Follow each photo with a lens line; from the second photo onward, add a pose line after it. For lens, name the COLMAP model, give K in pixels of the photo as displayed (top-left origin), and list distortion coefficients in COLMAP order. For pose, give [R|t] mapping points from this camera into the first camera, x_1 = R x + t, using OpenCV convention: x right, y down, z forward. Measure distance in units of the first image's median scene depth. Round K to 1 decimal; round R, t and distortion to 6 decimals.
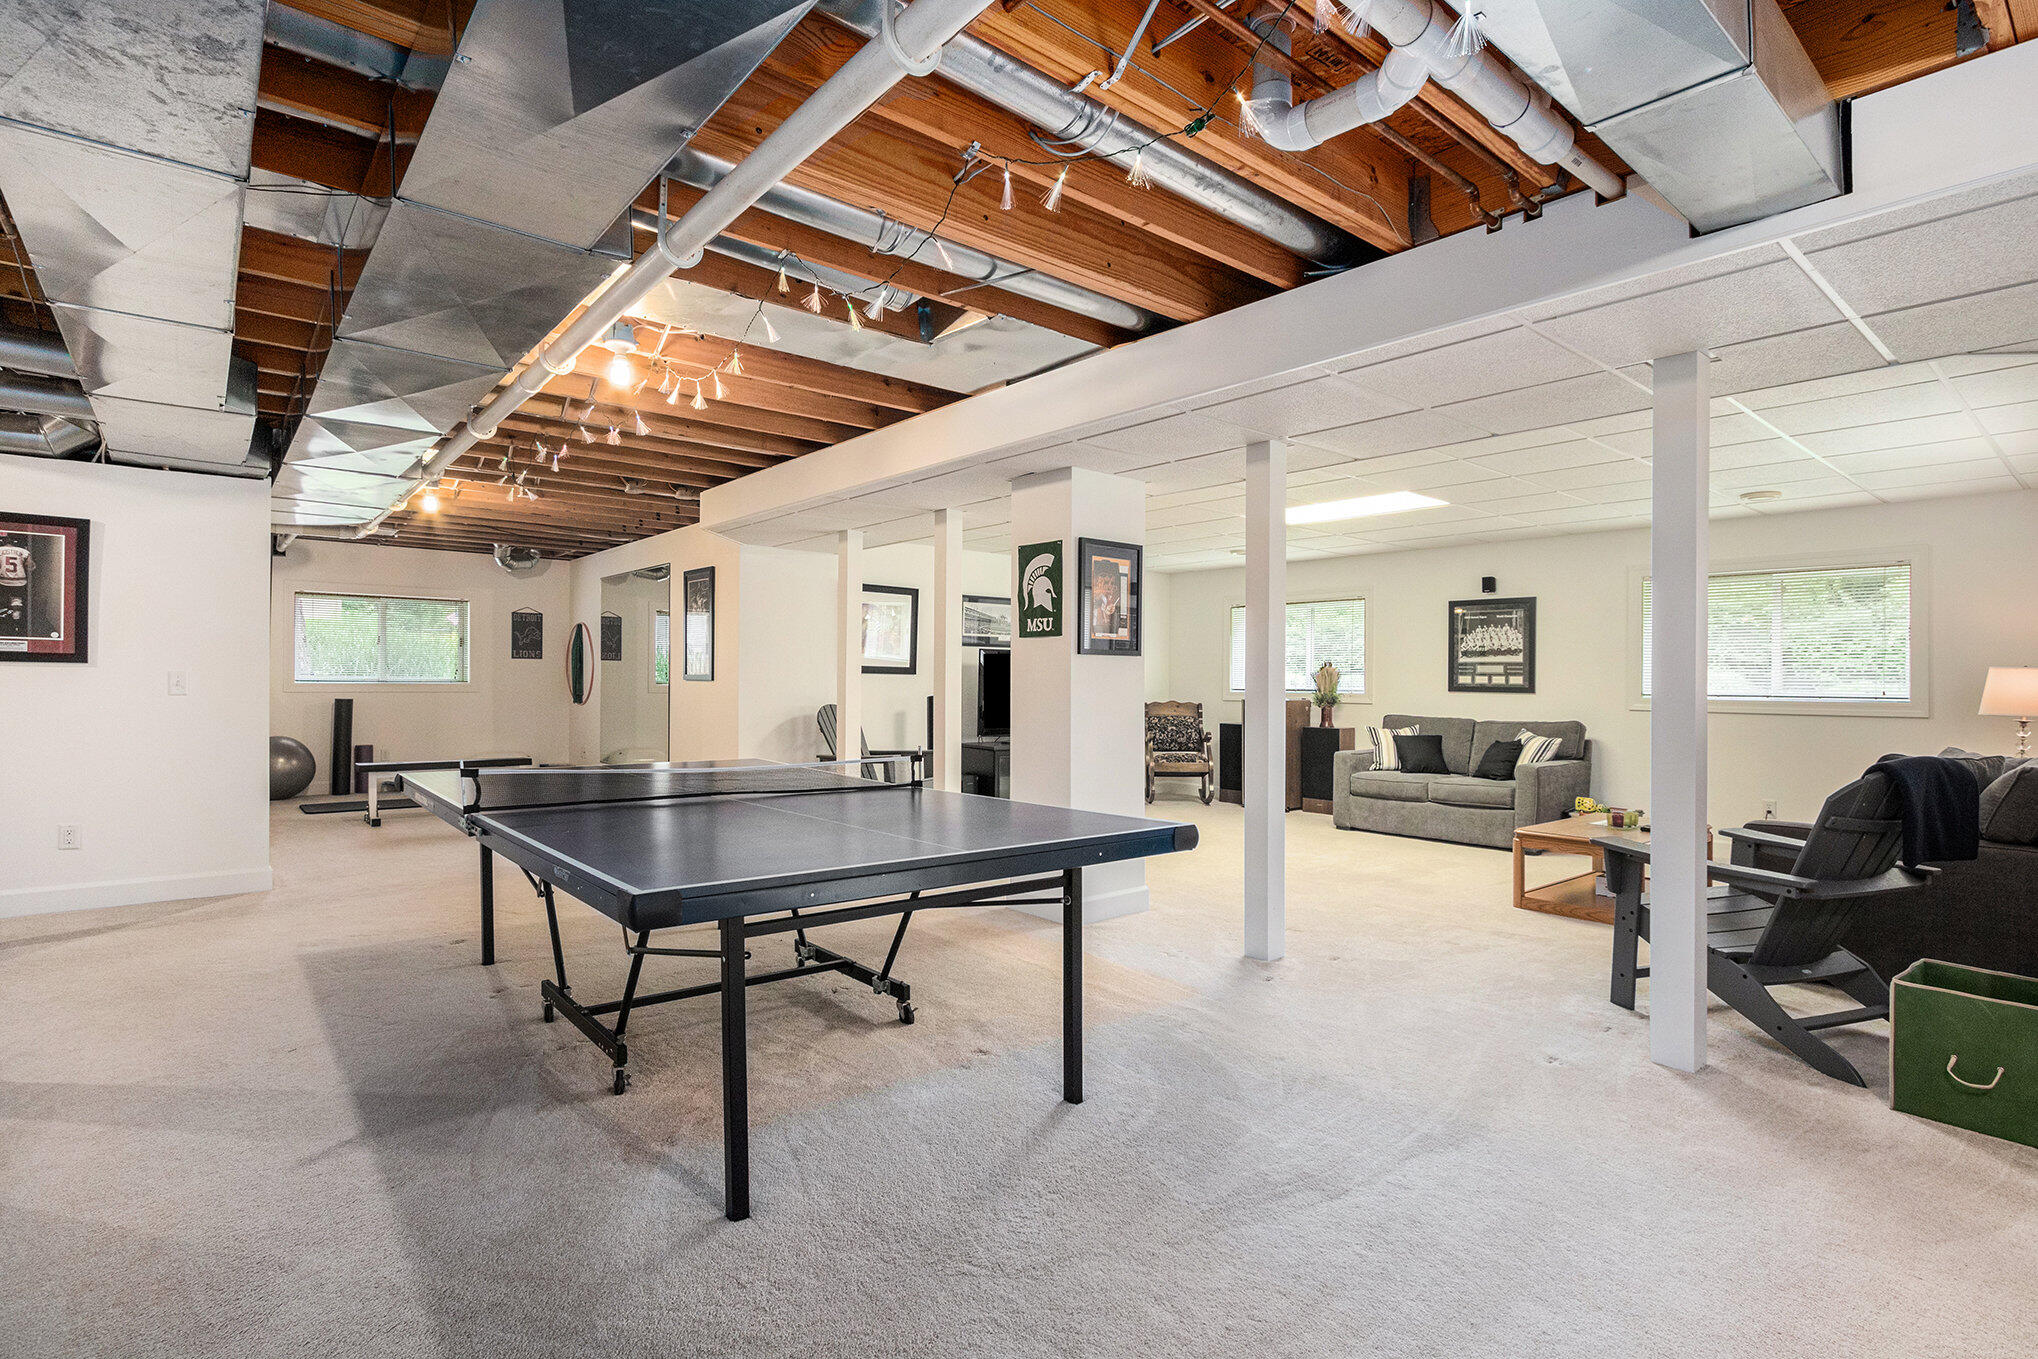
lens RADIAL K [[992.0, 0, 1027.9], [0, 992.0, 677.4], [0, 0, 1]] dist [-0.018723, 0.000483]
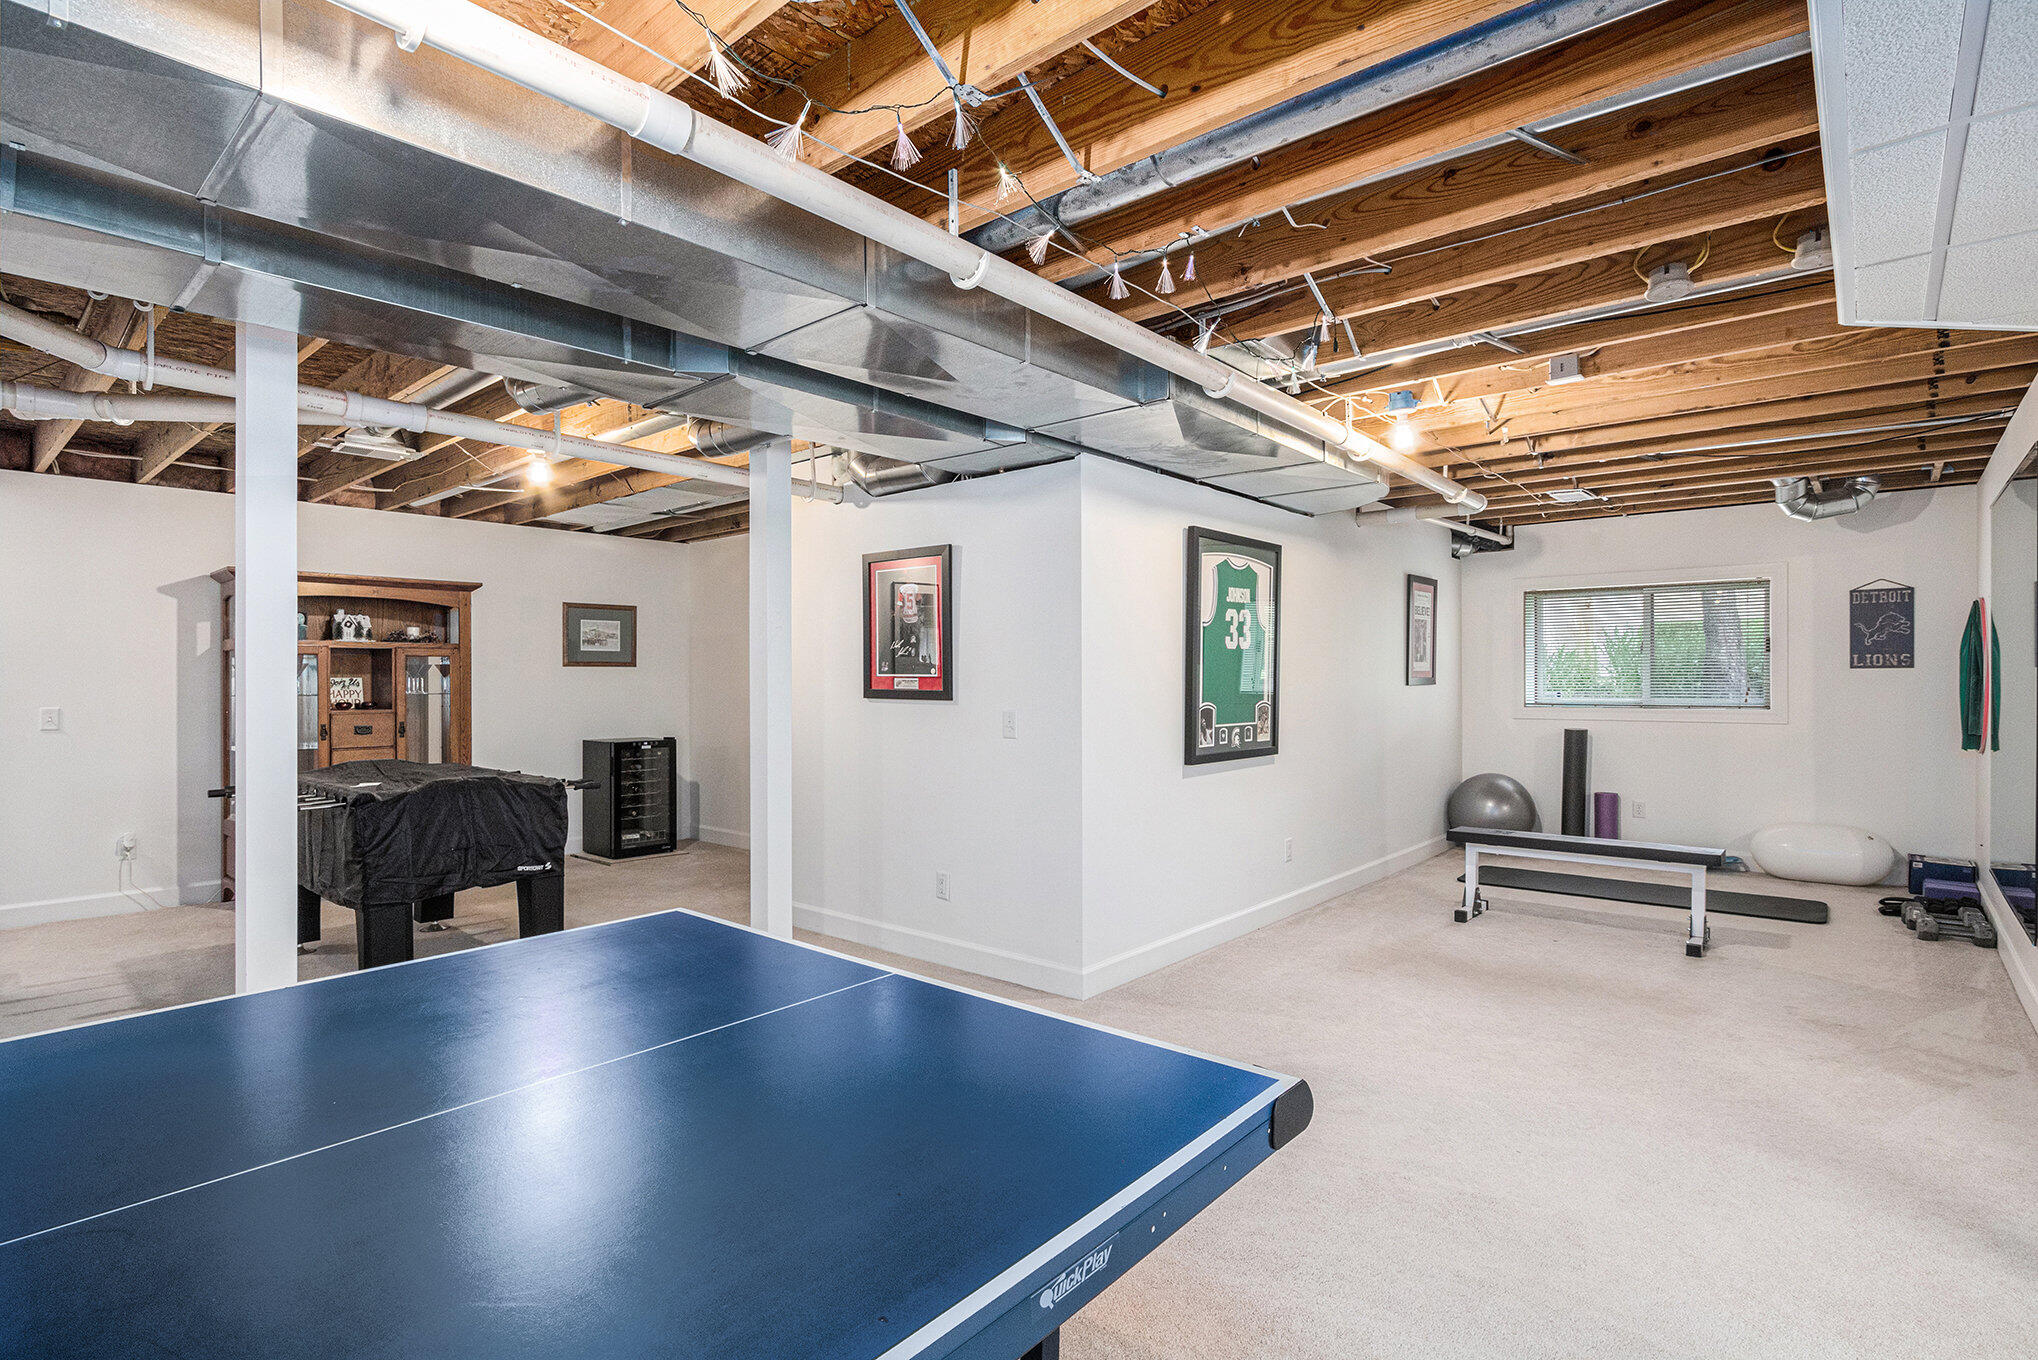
lens RADIAL K [[992.0, 0, 1018.6], [0, 992.0, 683.7], [0, 0, 1]] dist [-0.018723, 0.000483]
pose [[0.143820, -0.005015, -0.989591, -0.020491], [0.008705, 0.999955, -0.003802, -0.016885], [0.989566, -0.008068, 0.143857, 0.580052]]
